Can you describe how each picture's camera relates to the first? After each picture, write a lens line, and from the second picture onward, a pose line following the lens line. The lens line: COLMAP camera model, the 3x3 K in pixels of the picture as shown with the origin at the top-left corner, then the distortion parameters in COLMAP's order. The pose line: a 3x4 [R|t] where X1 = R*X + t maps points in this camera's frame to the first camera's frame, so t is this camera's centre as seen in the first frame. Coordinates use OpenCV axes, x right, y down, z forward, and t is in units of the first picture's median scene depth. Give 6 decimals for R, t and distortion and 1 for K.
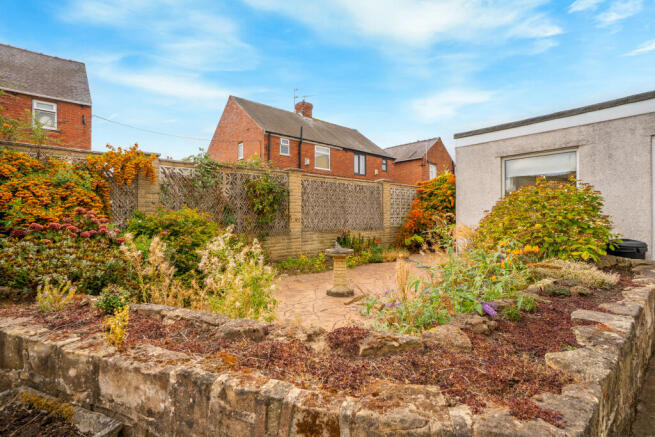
lens RADIAL K [[301.6, 0, 323.4], [0, 301.6, 217.1], [0, 0, 1]] dist [-0.074120, 0.027583]
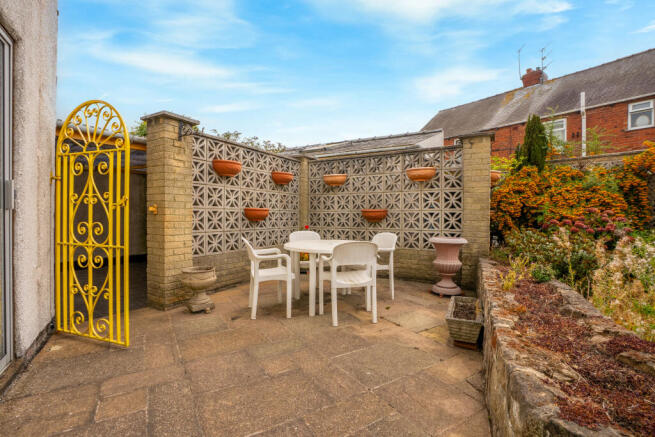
lens RADIAL K [[301.6, 0, 323.4], [0, 301.6, 217.1], [0, 0, 1]] dist [-0.074120, 0.027583]
pose [[-0.112922, 0.009313, -0.993560, 0.393824], [-0.011448, 0.999878, 0.010673, 0.004544], [0.993538, 0.012580, -0.112802, 0.055418]]
